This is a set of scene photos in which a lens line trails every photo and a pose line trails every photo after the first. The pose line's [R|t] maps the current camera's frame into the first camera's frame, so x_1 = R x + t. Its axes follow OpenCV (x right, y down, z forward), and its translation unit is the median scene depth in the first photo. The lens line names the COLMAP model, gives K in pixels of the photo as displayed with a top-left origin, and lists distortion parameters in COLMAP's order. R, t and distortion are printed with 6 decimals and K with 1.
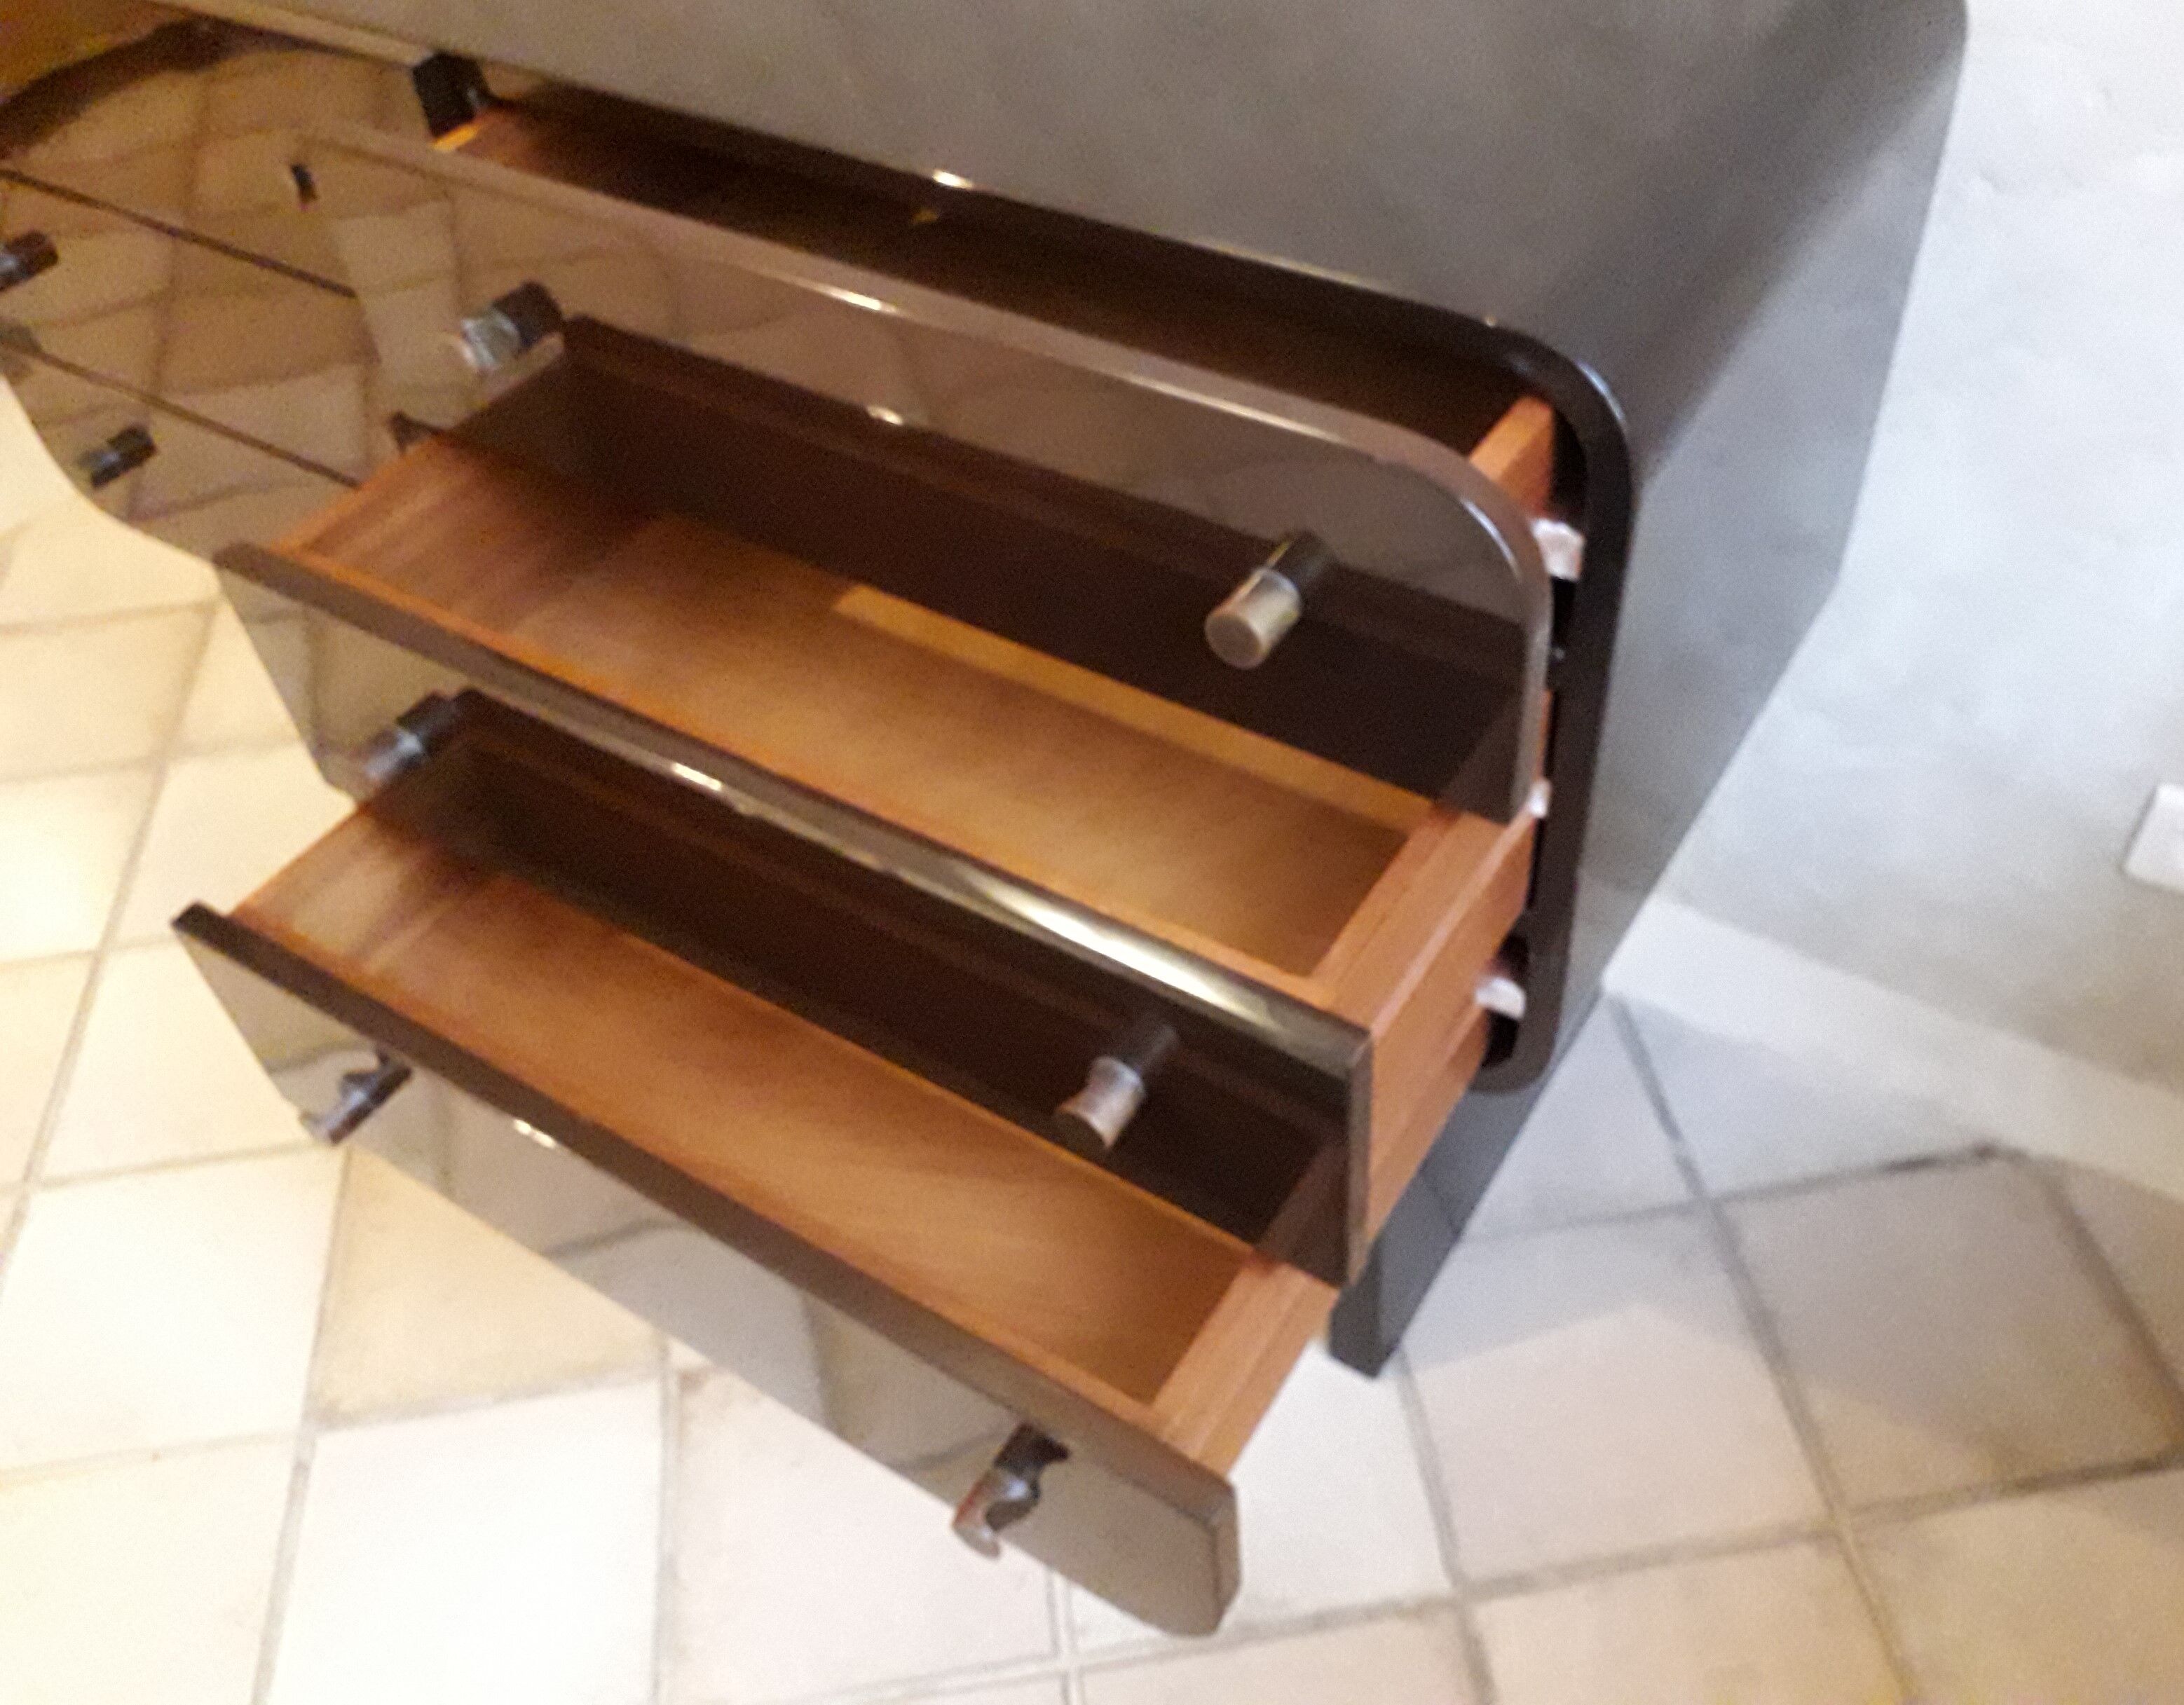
lens RADIAL K [[1854.8, 0, 1194.4], [0, 1854.8, 826.5], [0, 0, 1]] dist [-0.007549, -0.020879]
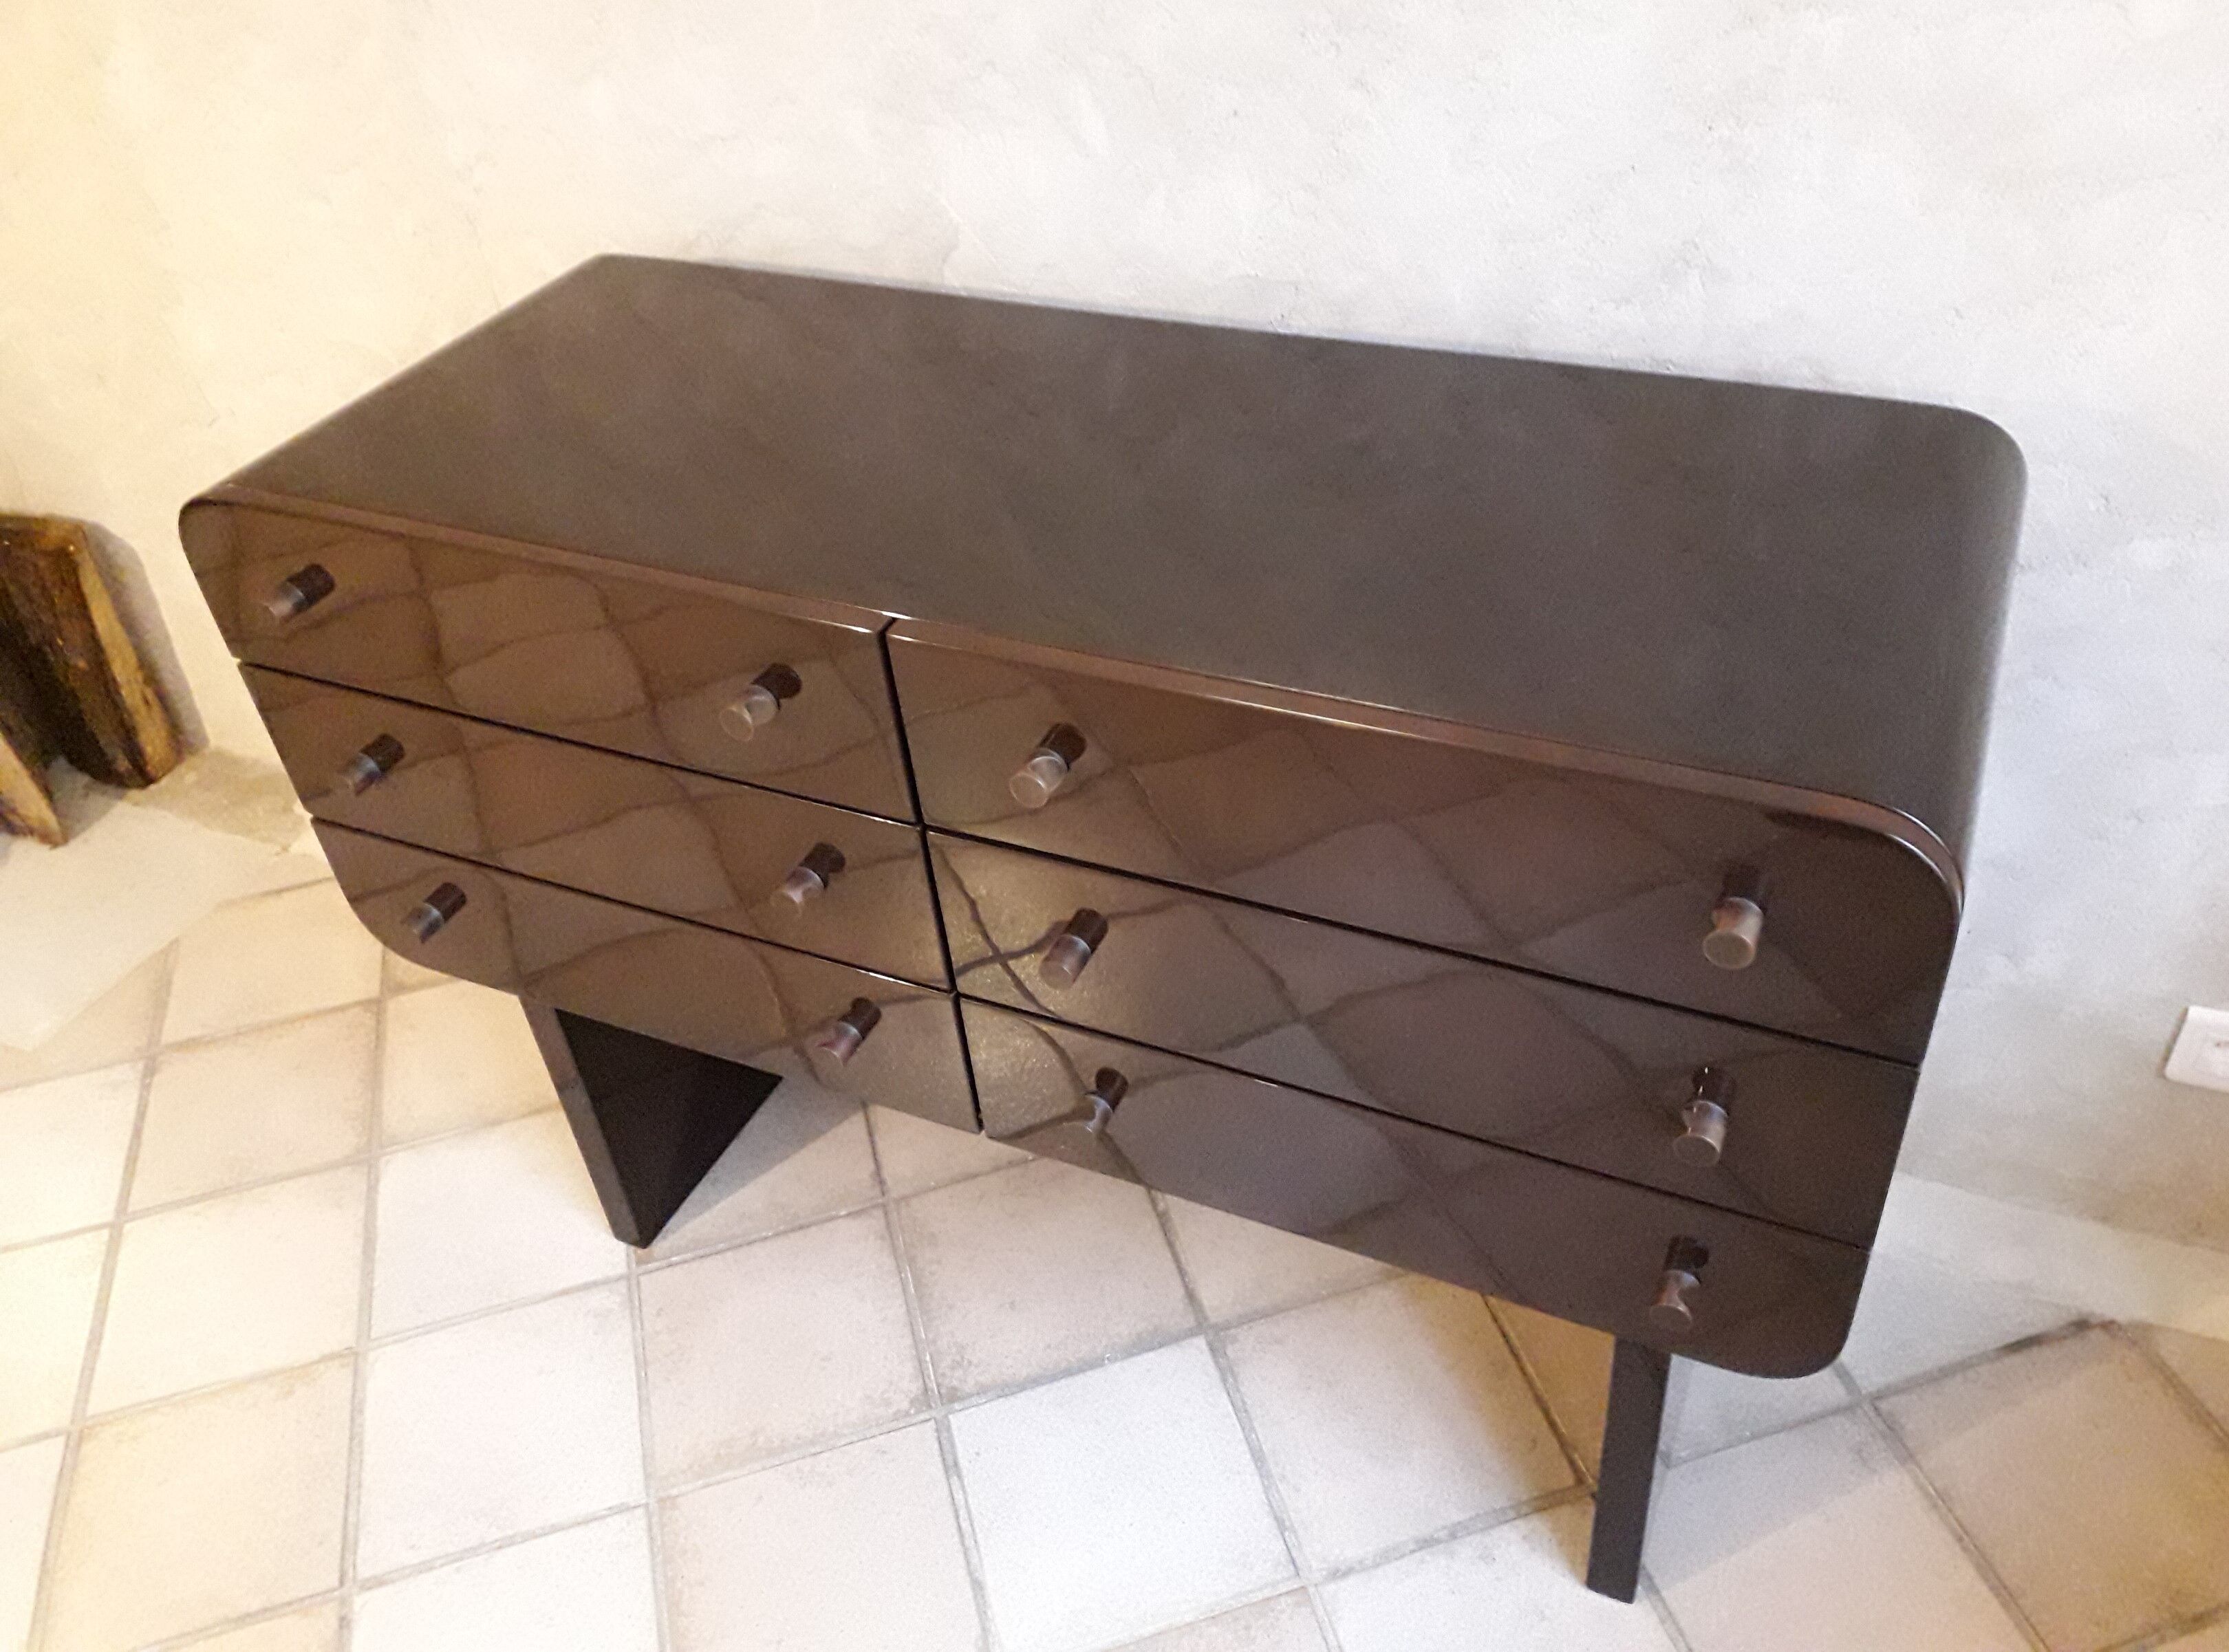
lens RADIAL K [[1798.0, 0, 1159.9], [0, 1798.0, 790.7], [0, 0, 1]] dist [-0.005300, -0.004493]
pose [[0.991130, -0.101537, 0.085737, -0.216291], [0.111933, 0.985602, -0.126724, -0.079762], [-0.071635, 0.135197, 0.988226, -0.129244]]
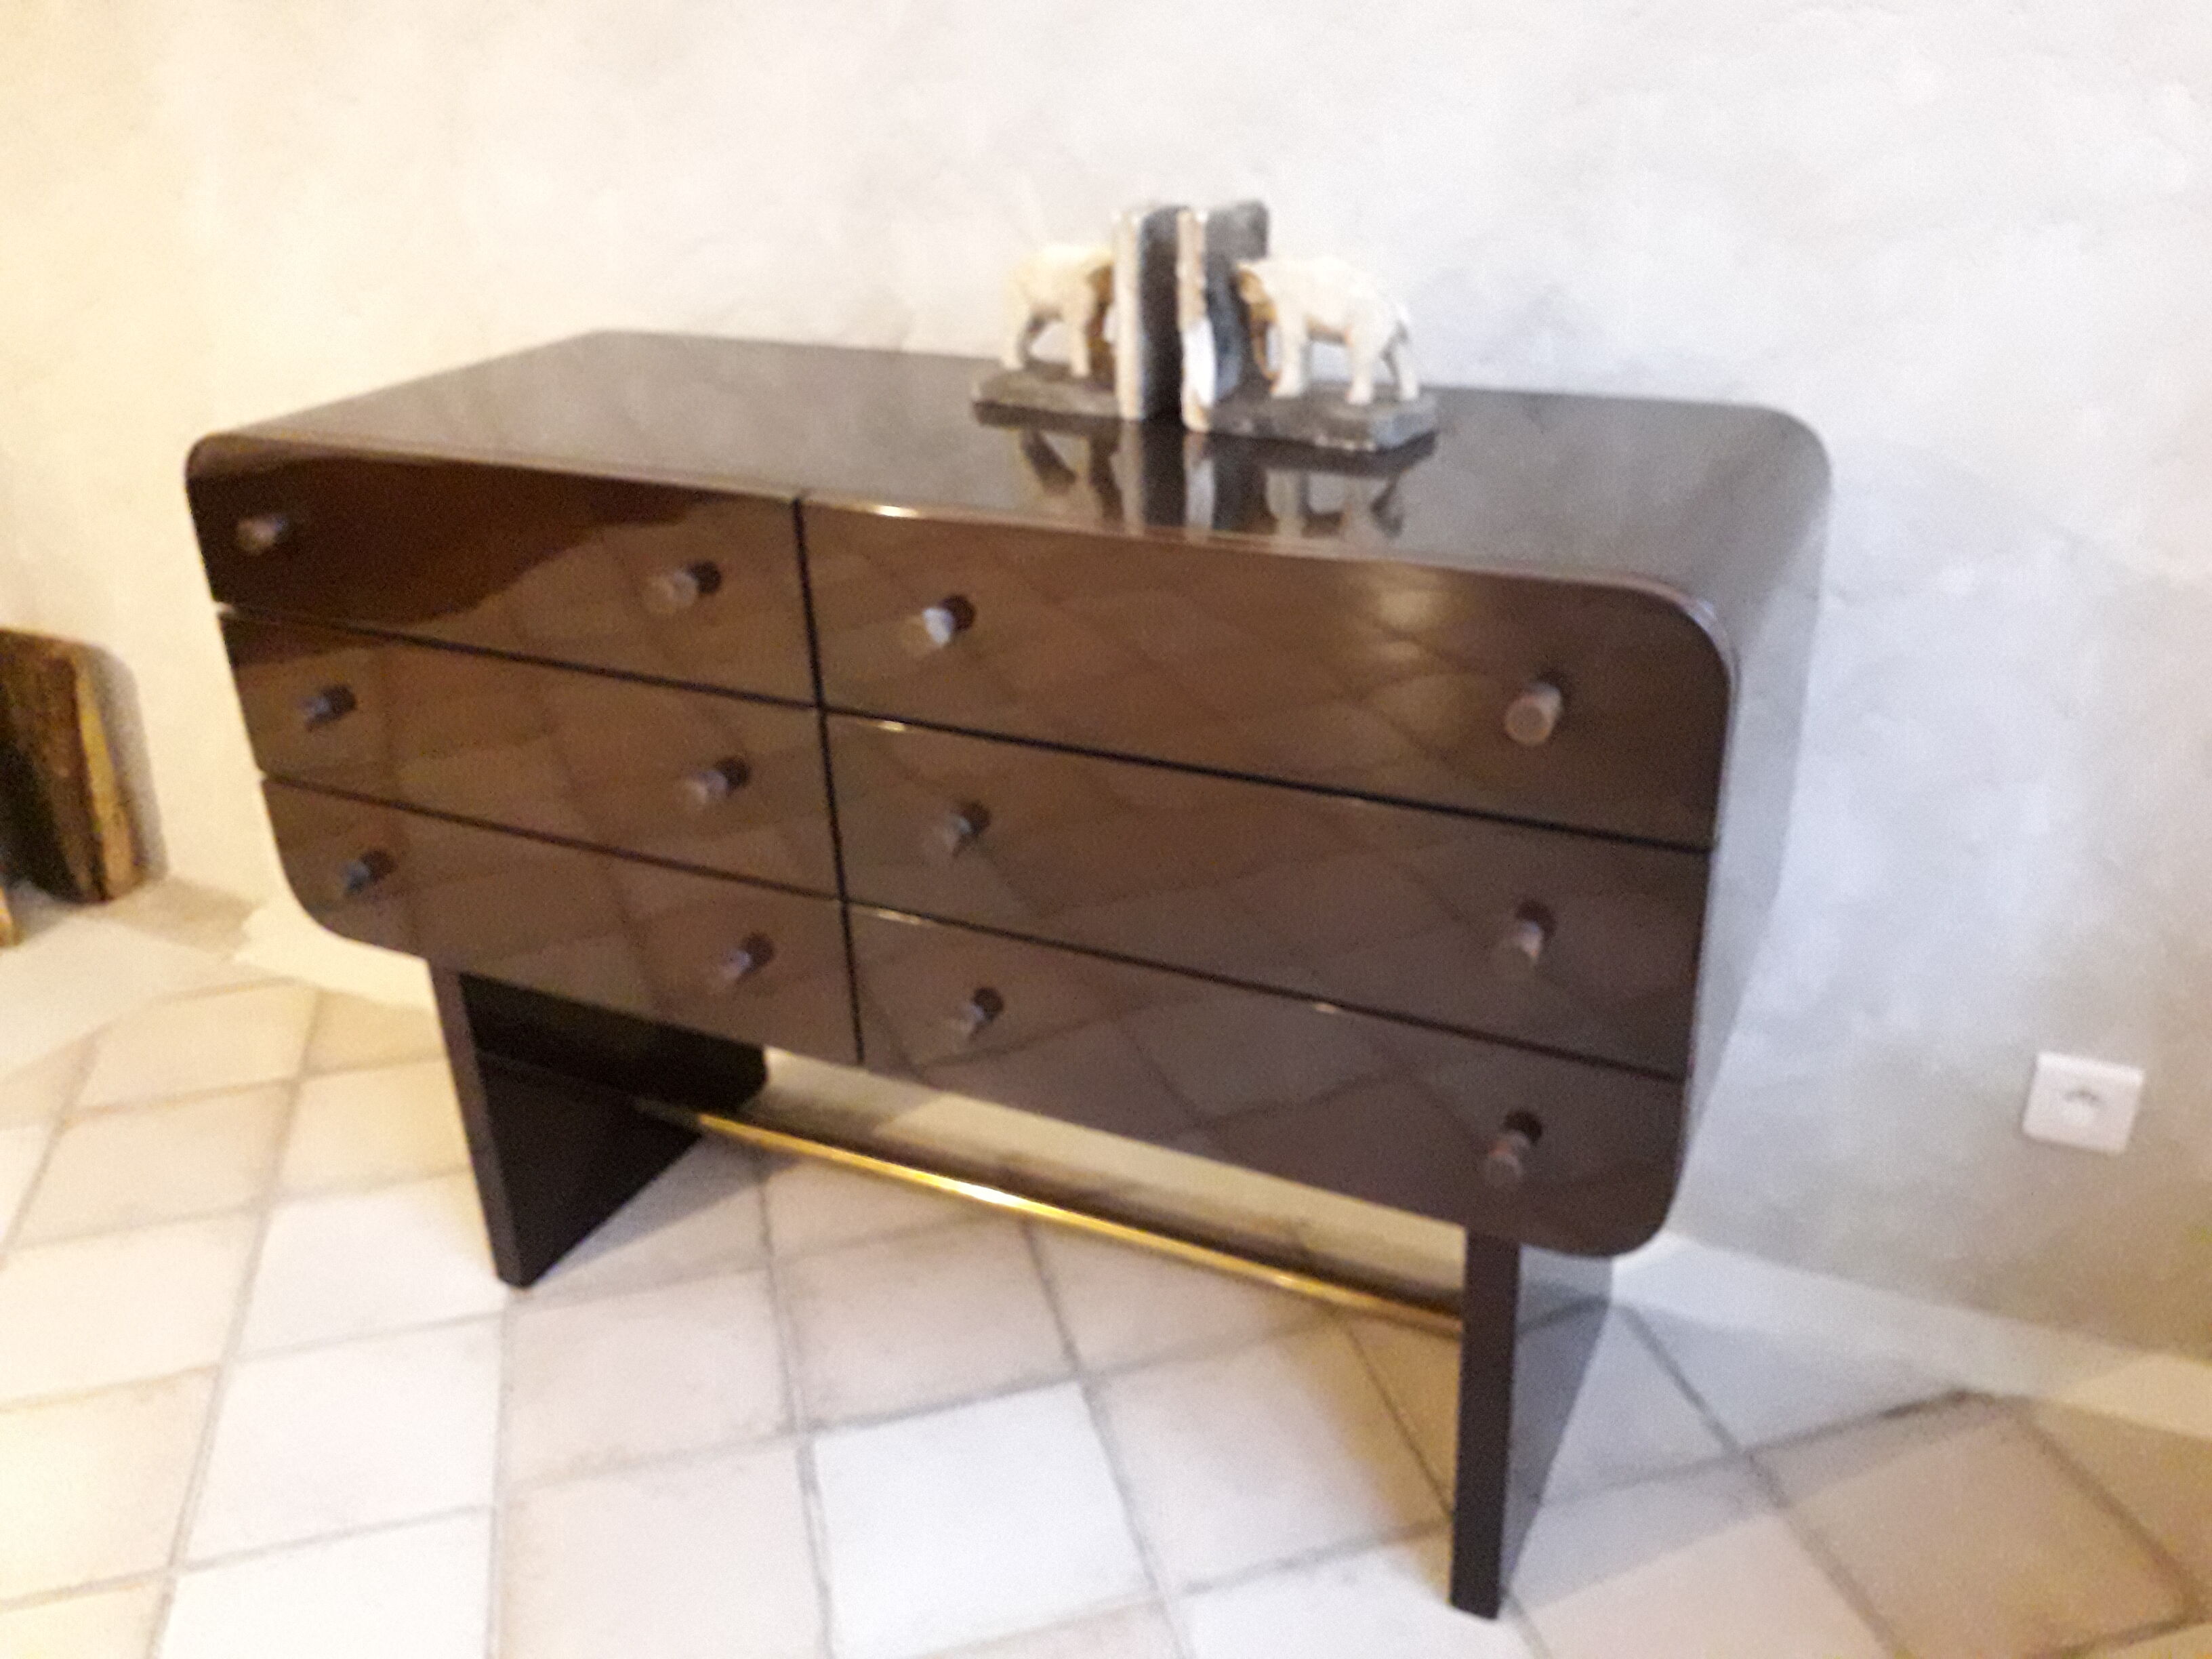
lens RADIAL K [[1795.7, 0, 1143.2], [0, 1795.7, 826.2], [0, 0, 1]] dist [-0.015838, -0.003863]
pose [[0.993860, -0.033504, 0.105454, -0.191234], [0.067453, 0.938940, -0.337405, 0.184328], [-0.087711, 0.342447, 0.935434, -0.130754]]
